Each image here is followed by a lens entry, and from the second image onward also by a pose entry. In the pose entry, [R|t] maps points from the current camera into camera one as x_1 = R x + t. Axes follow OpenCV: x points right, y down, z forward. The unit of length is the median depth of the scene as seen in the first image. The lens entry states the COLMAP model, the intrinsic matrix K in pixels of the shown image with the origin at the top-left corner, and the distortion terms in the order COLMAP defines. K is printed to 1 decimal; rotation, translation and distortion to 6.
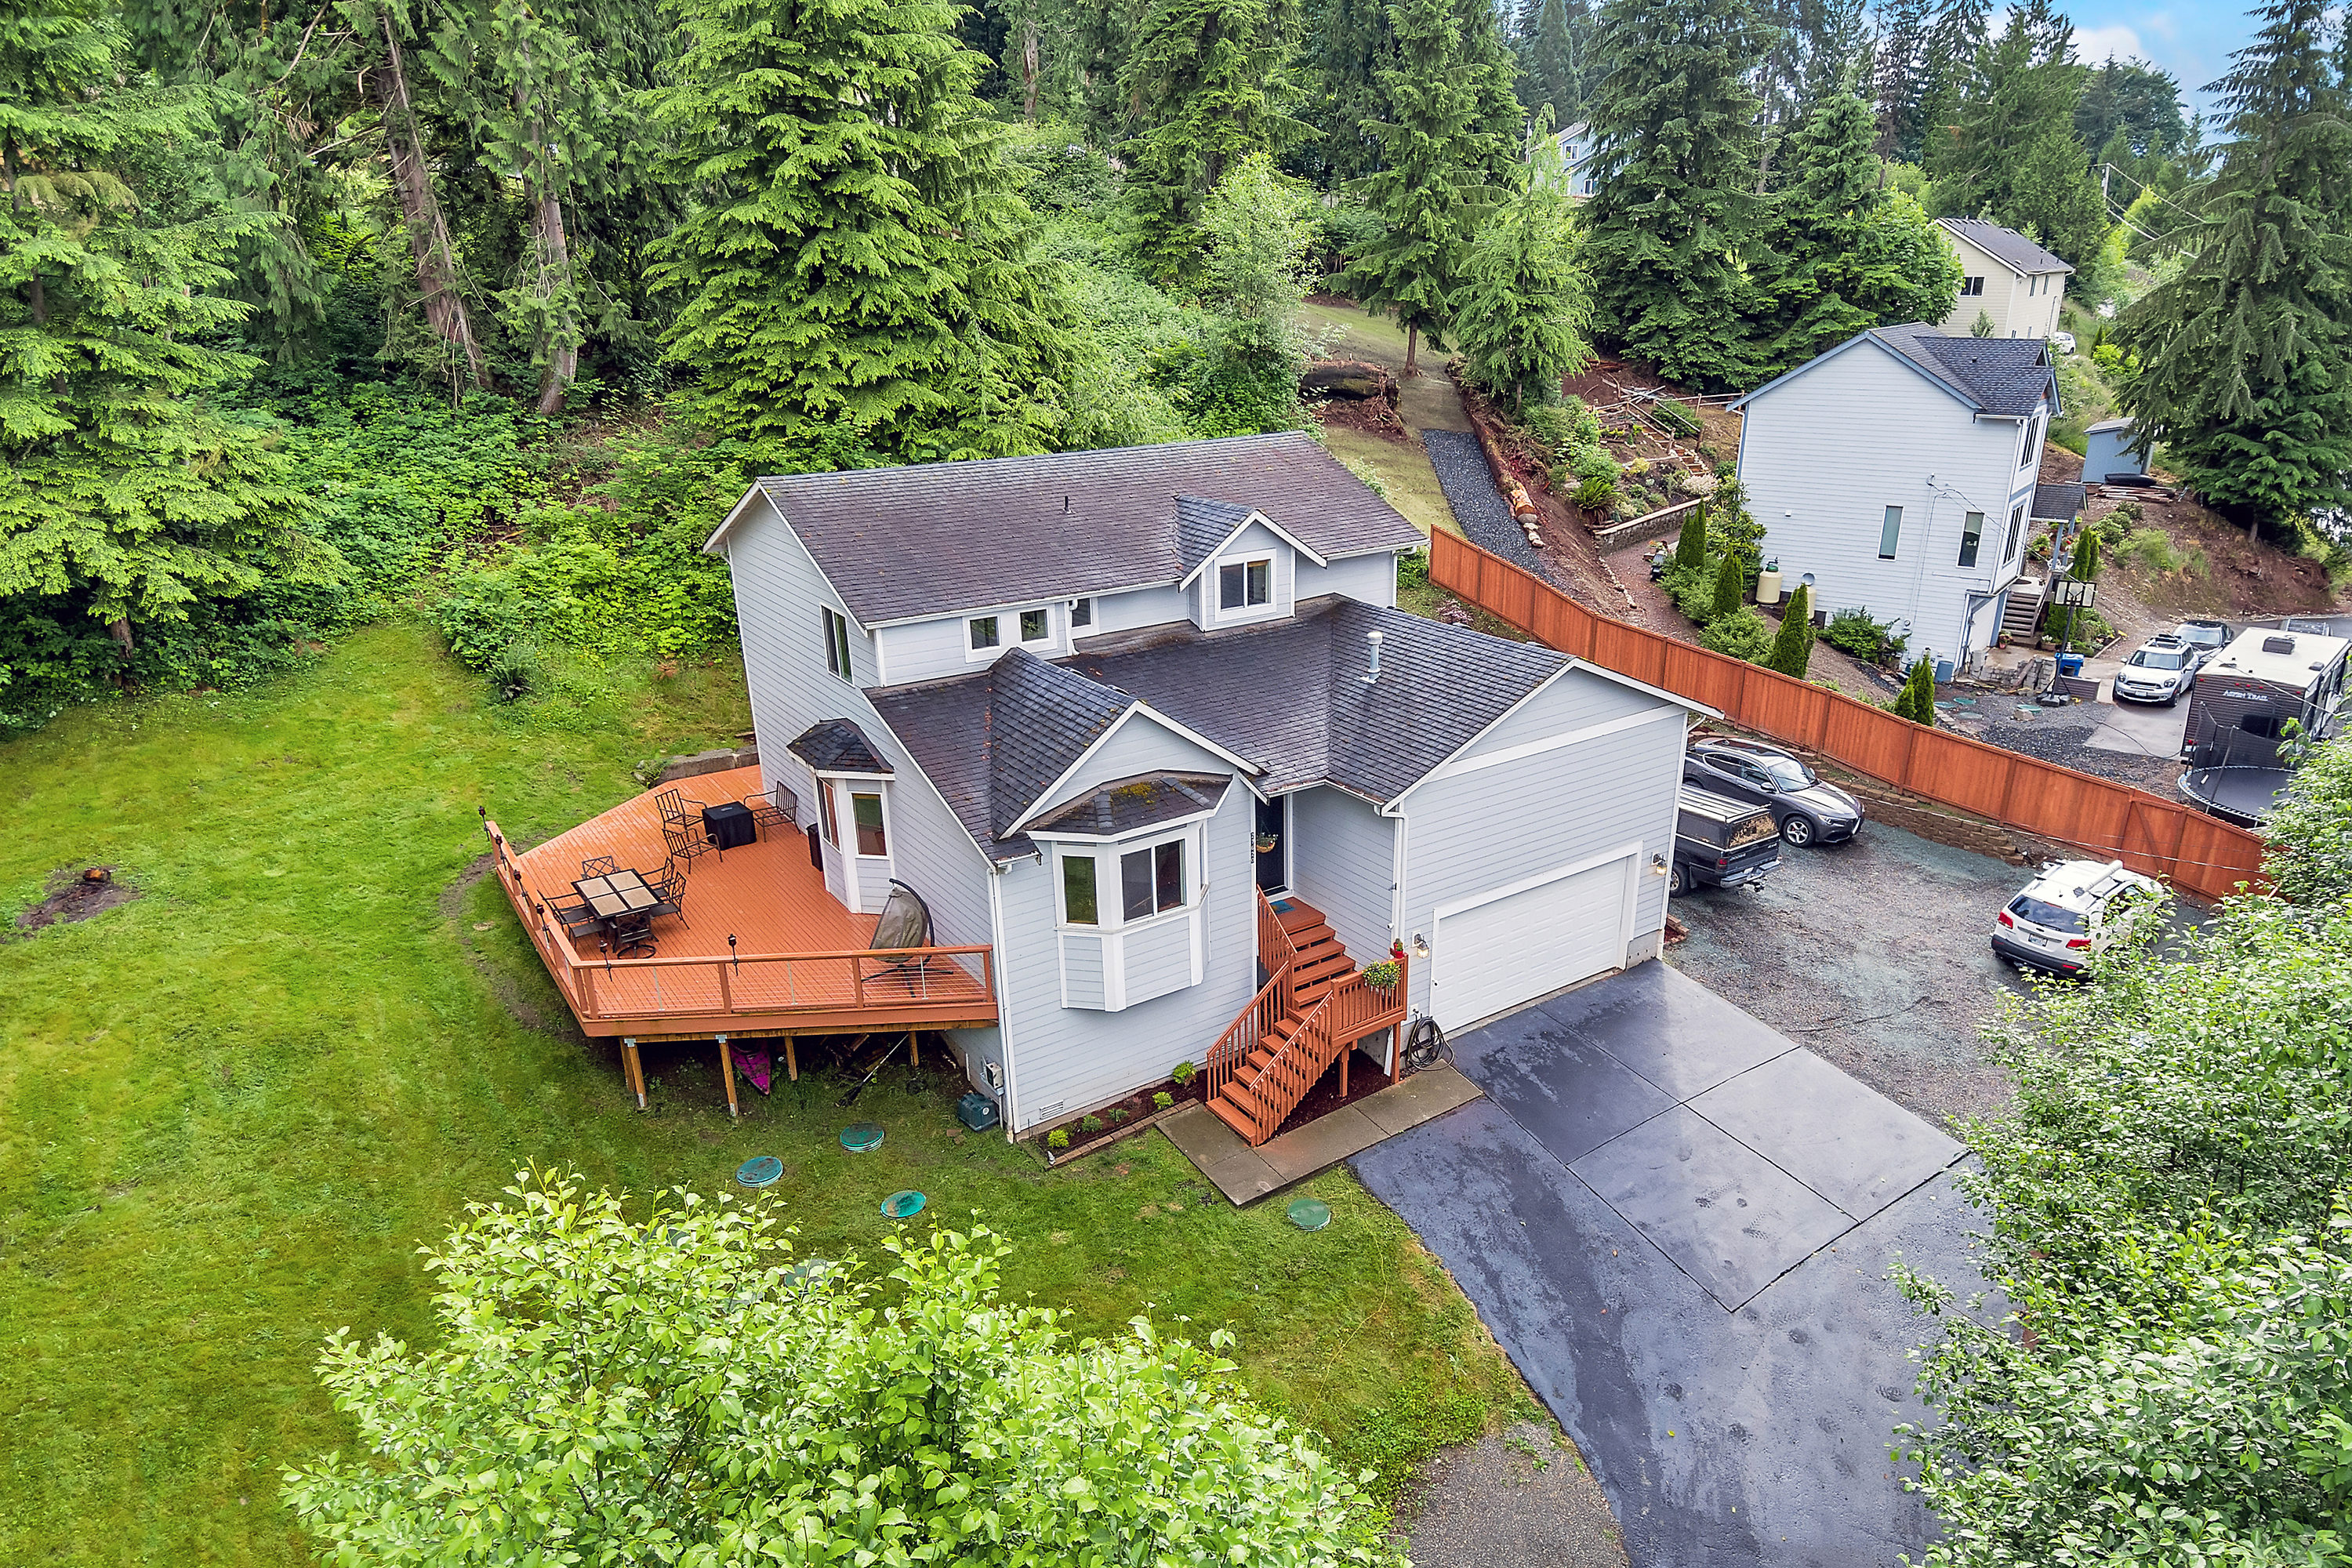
lens RADIAL K [[1402.5, 0, 1189.2], [0, 1402.5, 827.4], [0, 0, 1]] dist [0.037010, 0.000198]
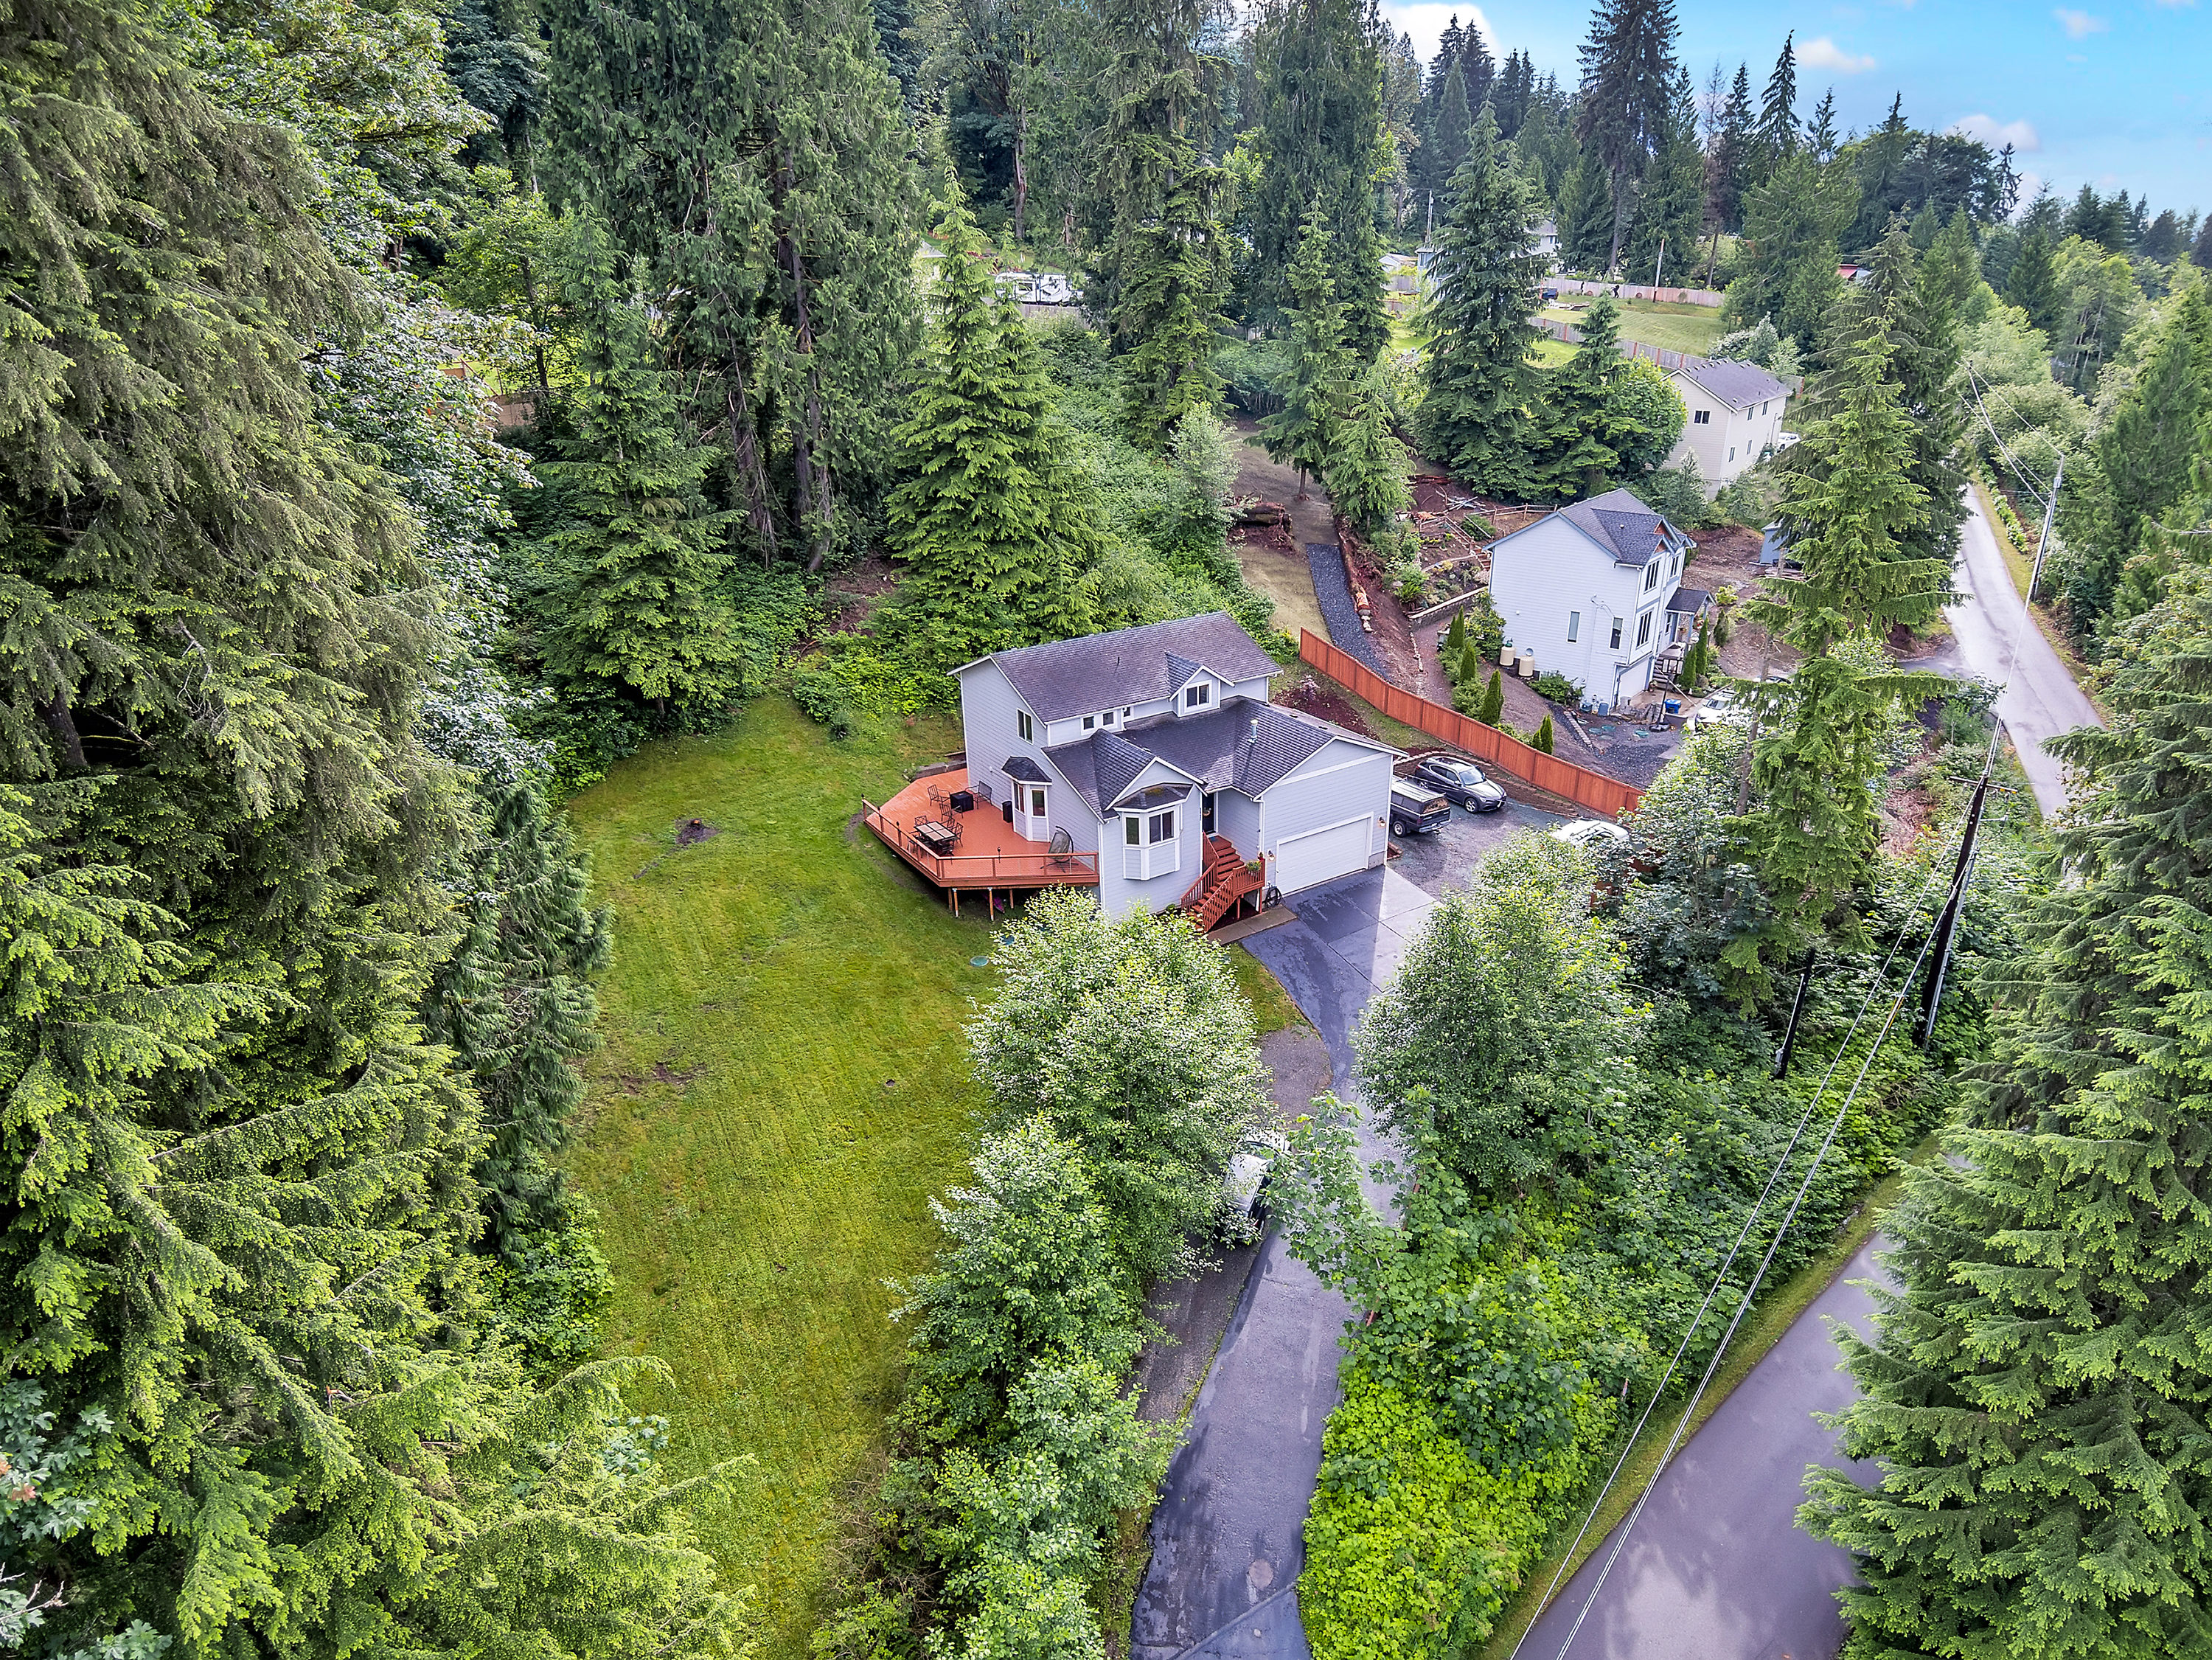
lens RADIAL K [[1198.0, 0, 1116.3], [0, 1198.0, 829.7], [0, 0, 1]] dist [0.042532, 0.000196]
pose [[0.999836, 0.005966, -0.017106, -0.043442], [-0.005339, 0.999319, 0.036517, -0.022259], [0.017313, -0.036420, 0.999187, -0.709655]]
